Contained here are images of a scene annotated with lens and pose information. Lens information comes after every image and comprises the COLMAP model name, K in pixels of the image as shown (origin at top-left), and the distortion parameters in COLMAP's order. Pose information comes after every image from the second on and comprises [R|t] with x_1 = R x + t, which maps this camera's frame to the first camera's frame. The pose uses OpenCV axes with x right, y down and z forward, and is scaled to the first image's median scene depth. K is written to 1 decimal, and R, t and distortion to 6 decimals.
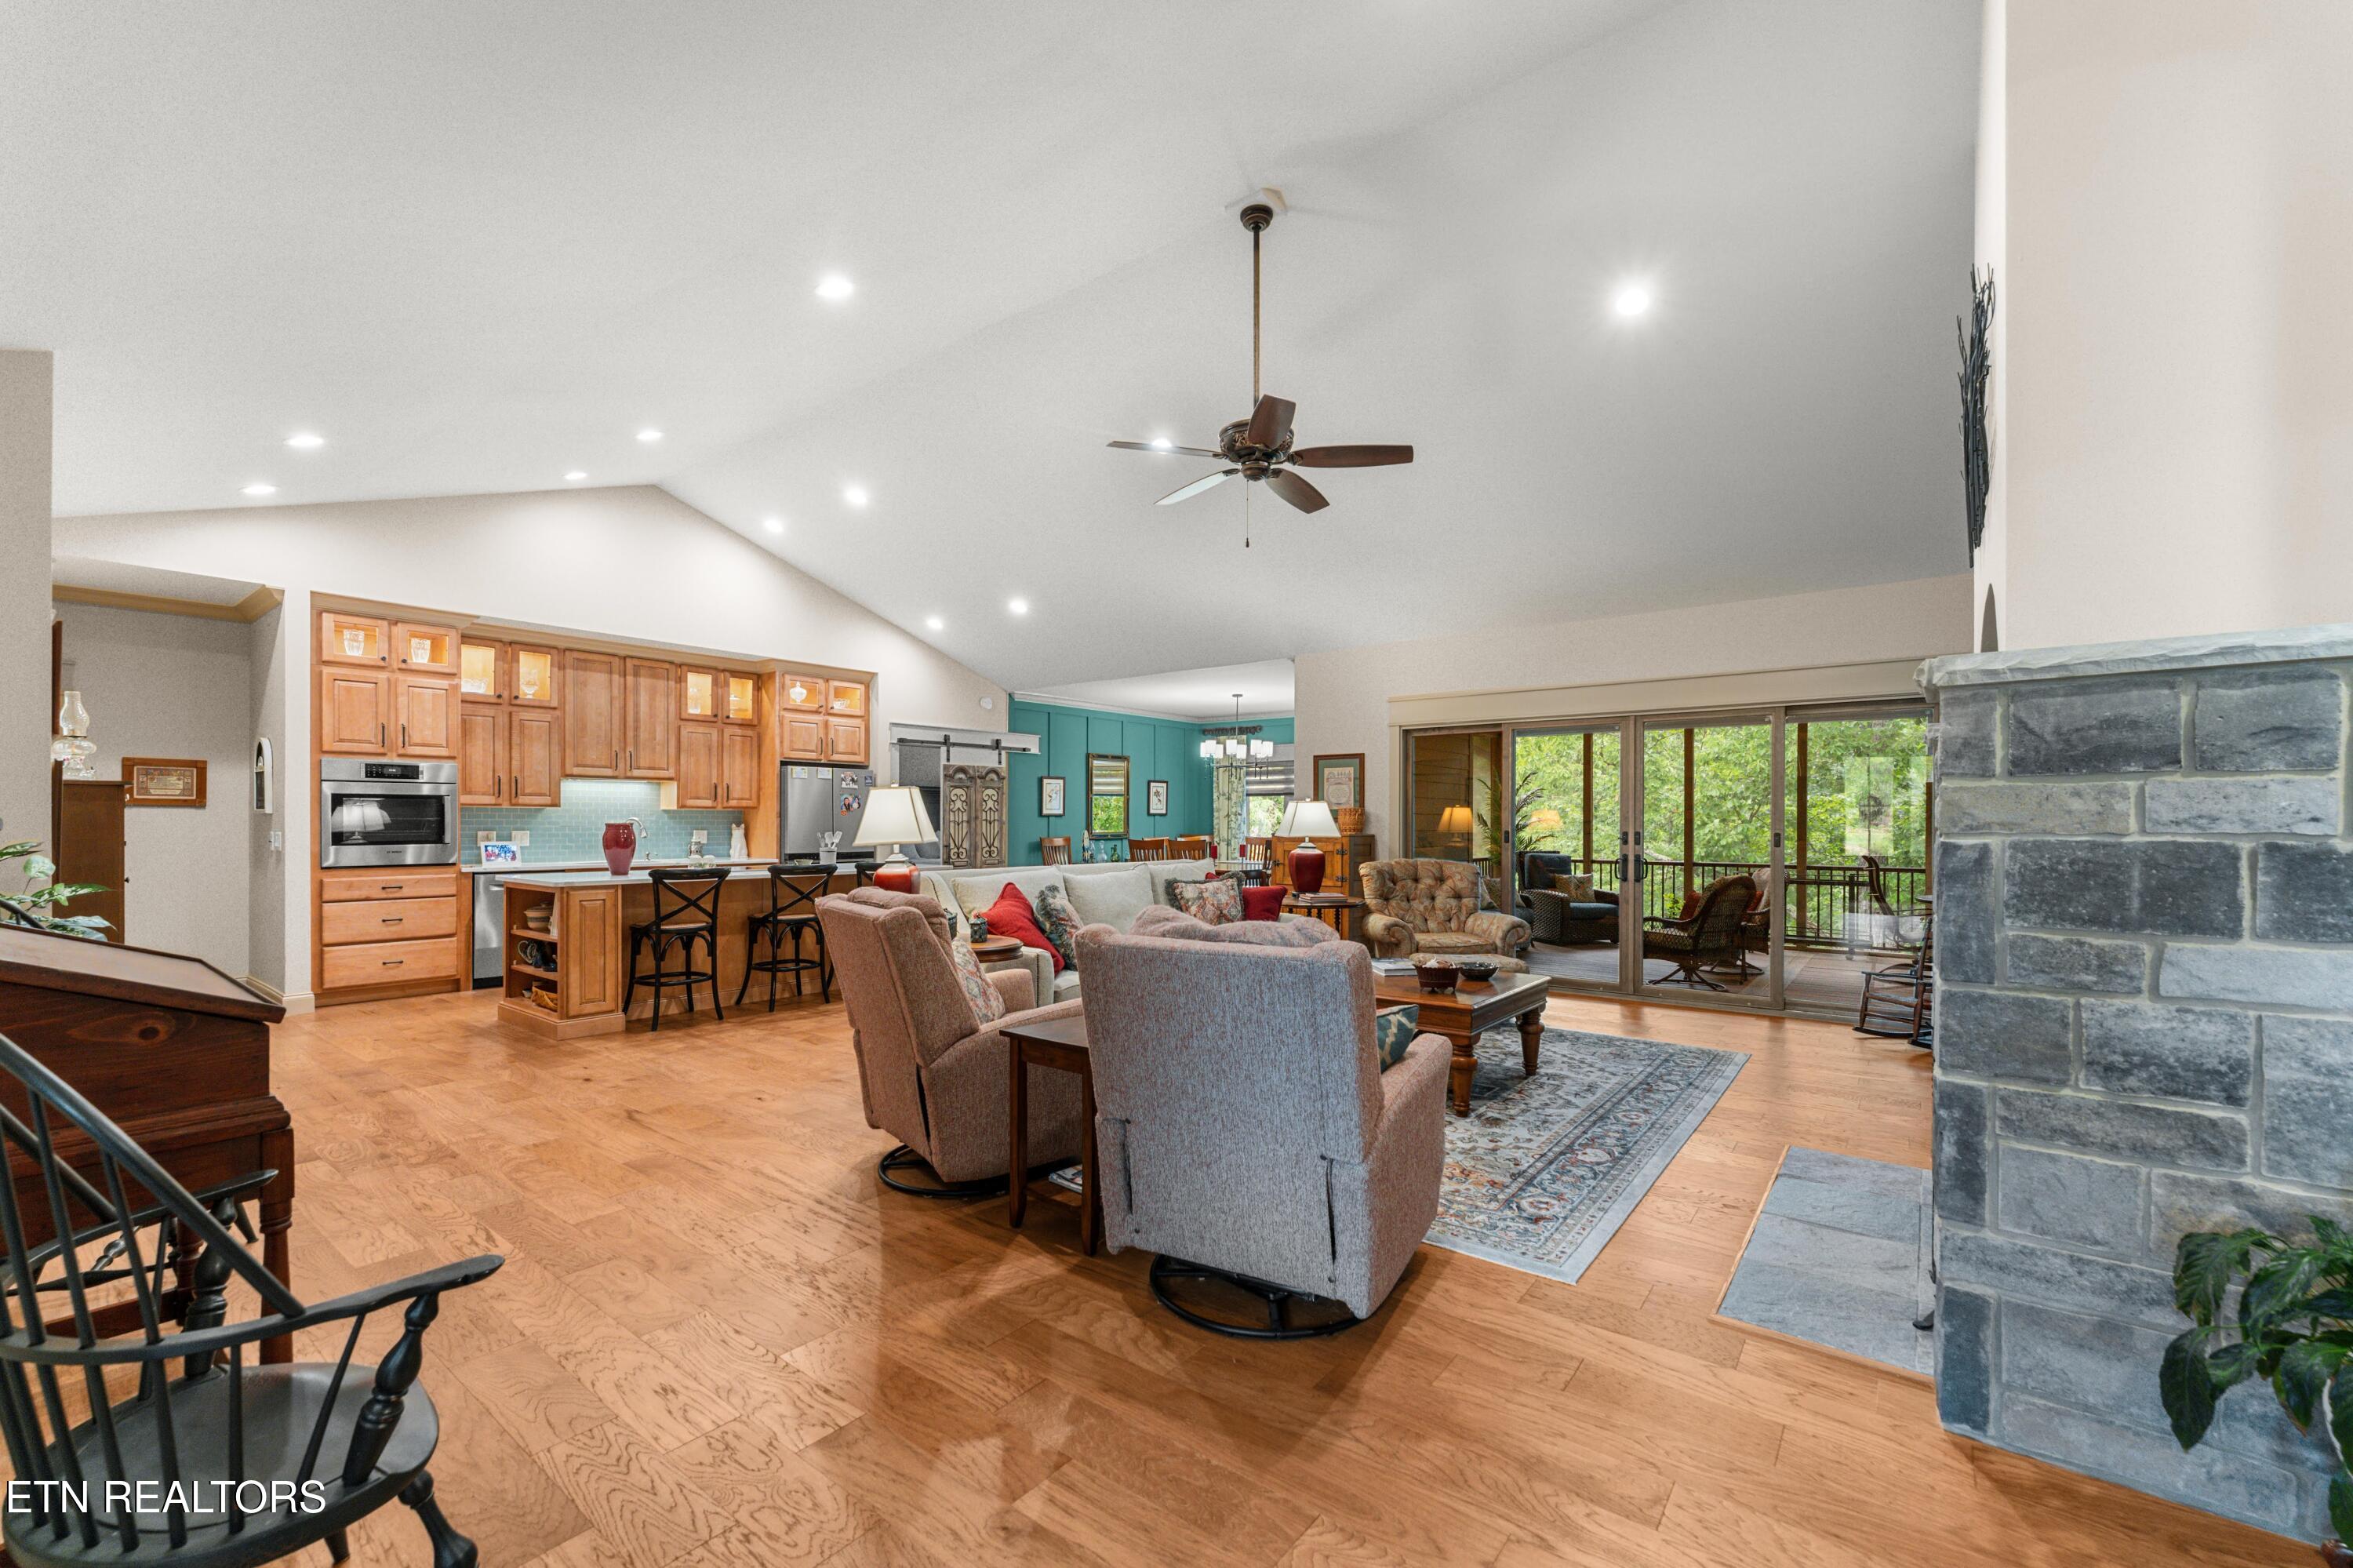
lens RADIAL K [[965.0, 0, 1174.2], [0, 965.0, 823.0], [0, 0, 1]] dist [-0.000900, -0.000189]
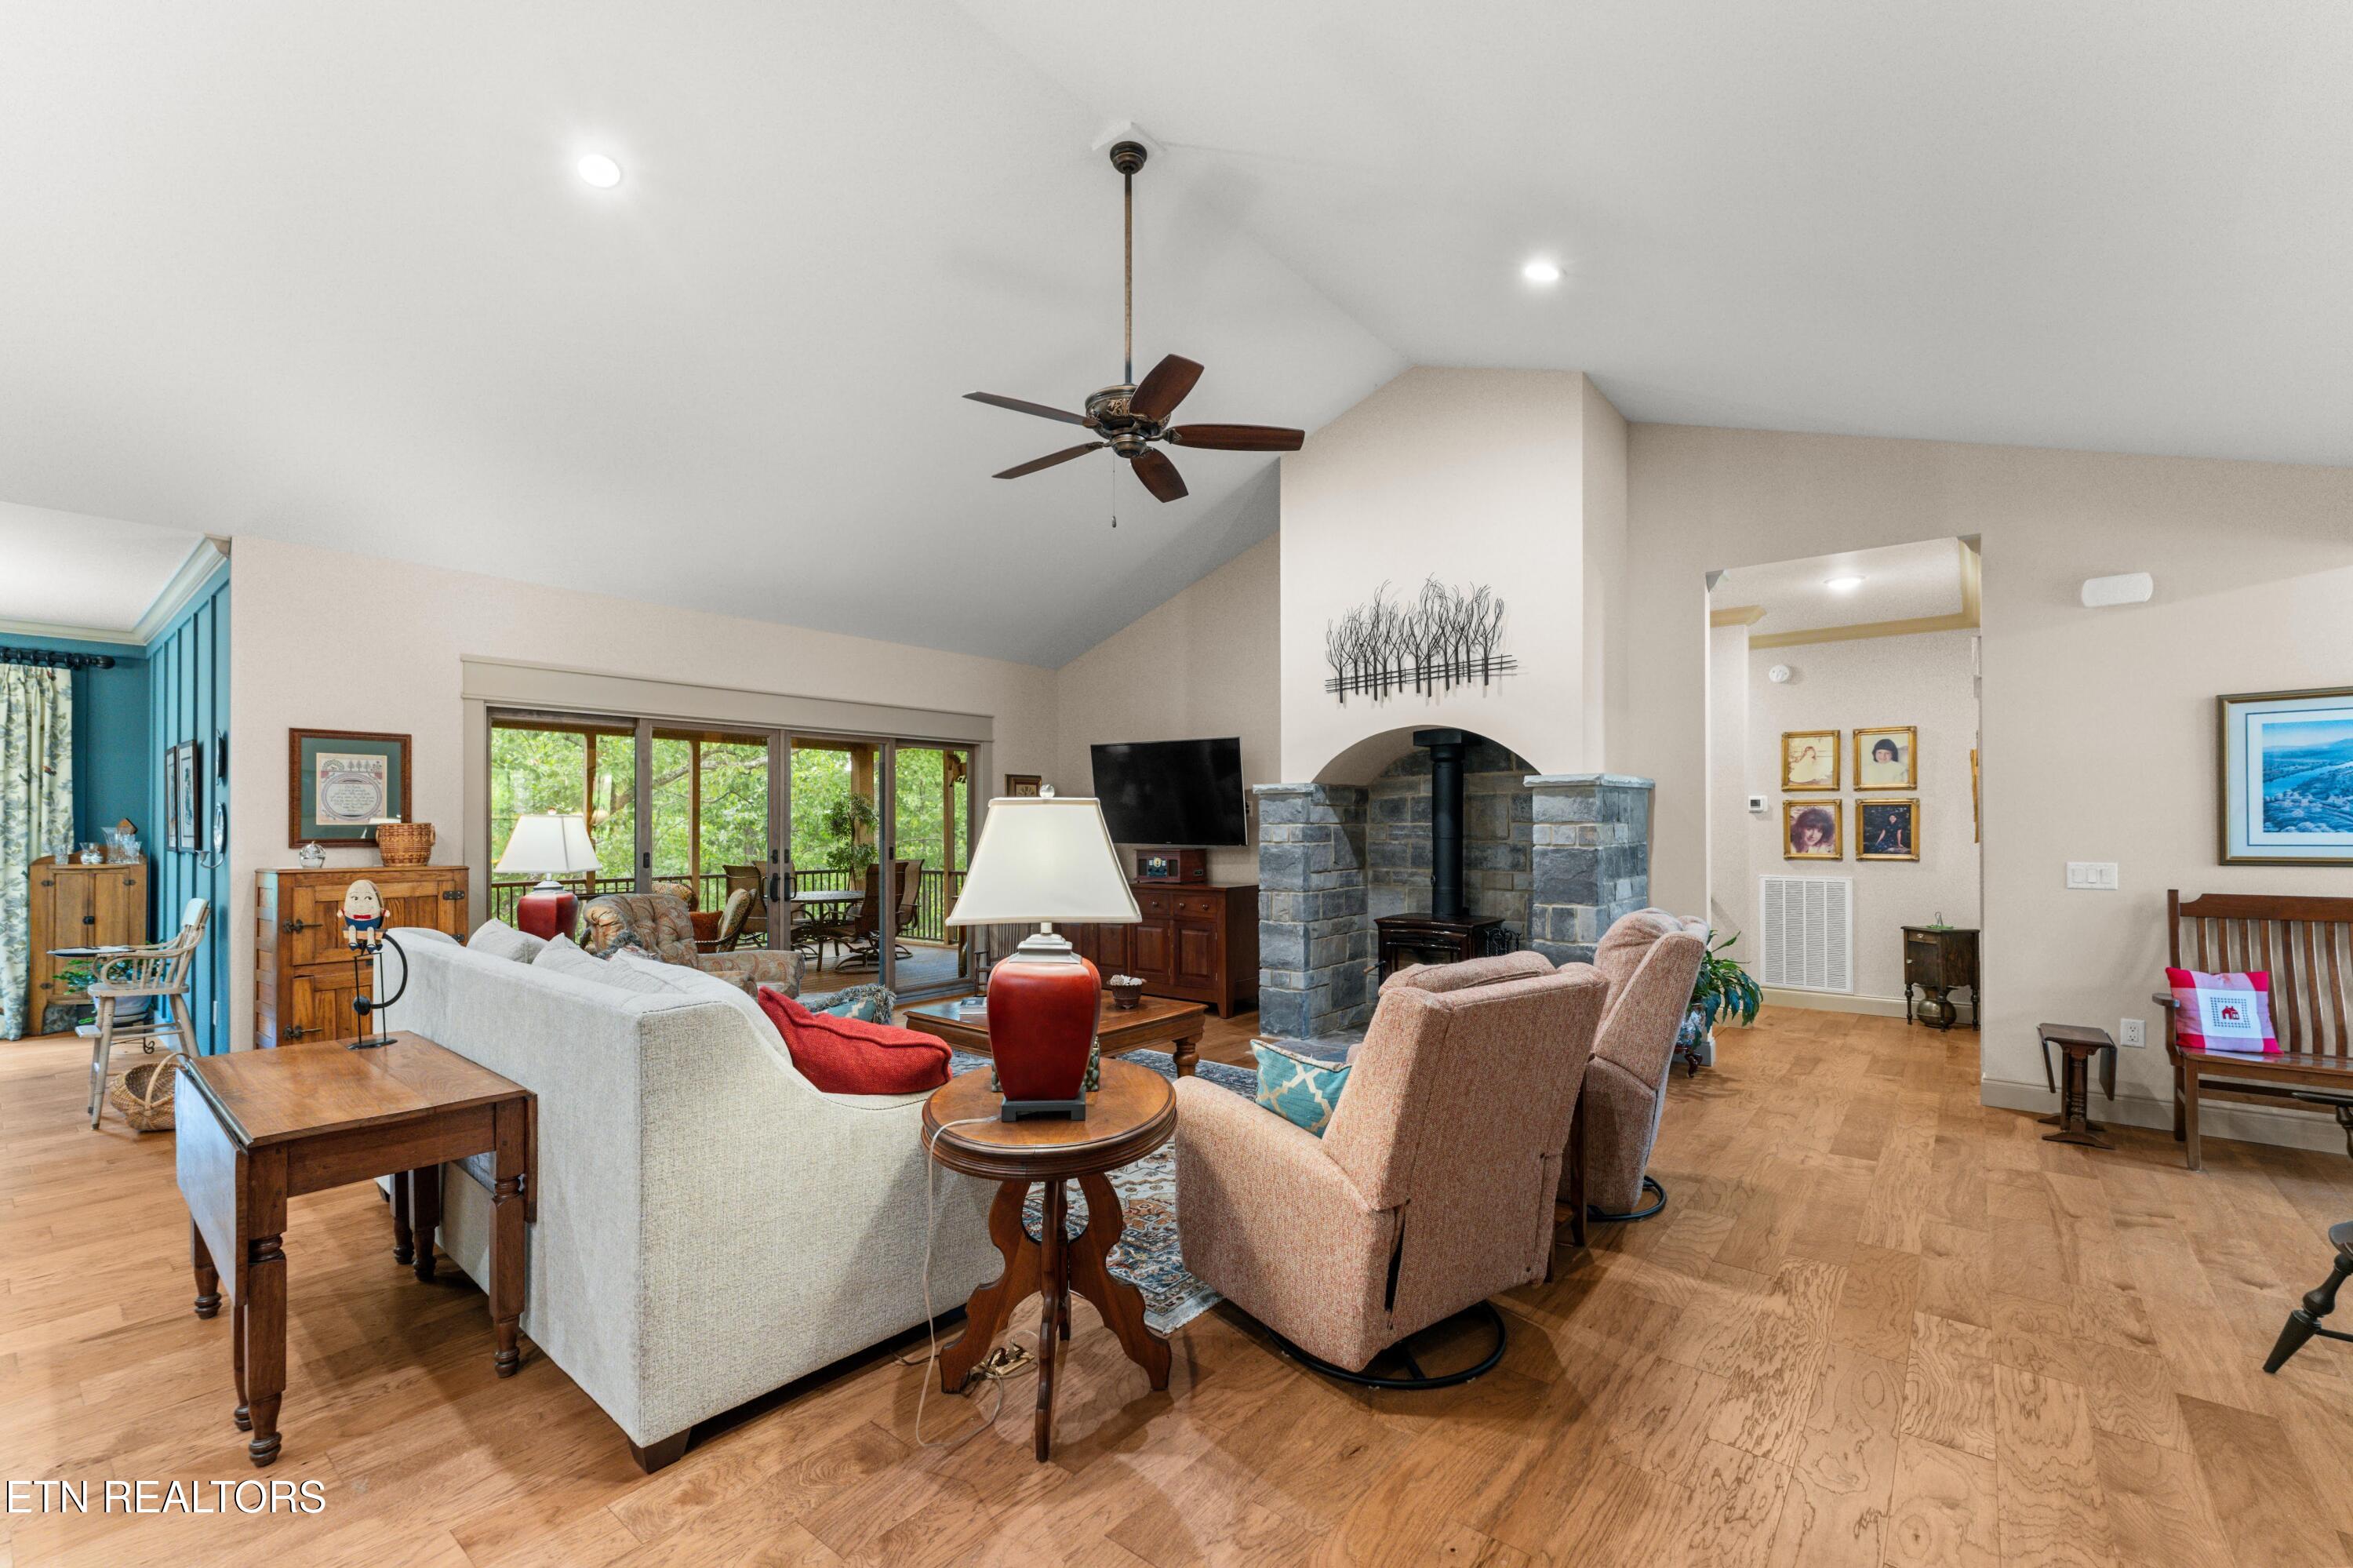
lens RADIAL K [[986.6, 0, 1162.4], [0, 986.6, 820.3], [0, 0, 1]] dist [-0.000759, 0.000344]
pose [[0.025759, 0.002022, 0.999666, -0.439864], [0.005986, 0.999980, -0.002177, -0.013656], [-0.999650, 0.006040, 0.025747, 0.517991]]
